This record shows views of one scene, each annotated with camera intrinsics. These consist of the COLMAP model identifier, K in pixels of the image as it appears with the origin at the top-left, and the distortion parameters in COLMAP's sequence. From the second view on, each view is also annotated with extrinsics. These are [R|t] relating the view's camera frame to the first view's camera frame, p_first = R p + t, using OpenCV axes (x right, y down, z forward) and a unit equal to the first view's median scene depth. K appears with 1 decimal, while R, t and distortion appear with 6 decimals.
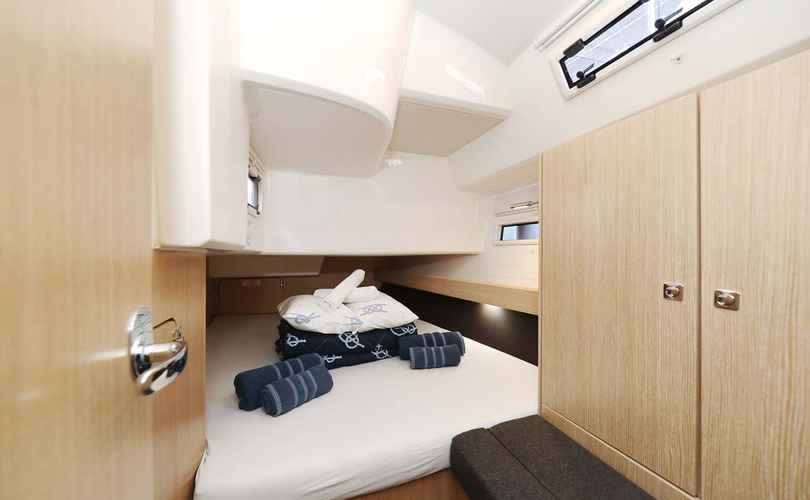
lens RADIAL K [[289.2, 0, 406.5], [0, 289.2, 249.0], [0, 0, 1]] dist [-0.001815, -0.000799]
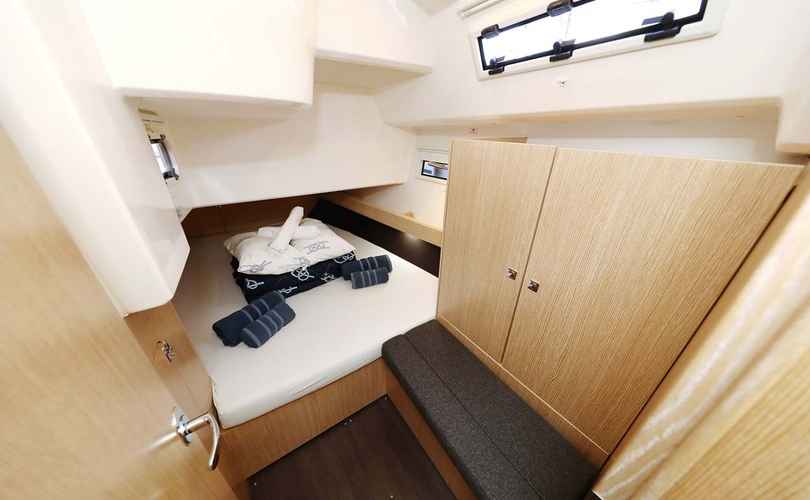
lens RADIAL K [[251.2, 0, 408.9], [0, 251.2, 256.2], [0, 0, 1]] dist [-0.002252, -0.000205]
pose [[0.968822, -0.097297, 0.227854, 0.016002], [-0.015115, 0.894738, 0.446335, -0.255879], [-0.247297, -0.435863, 0.865371, -0.024194]]
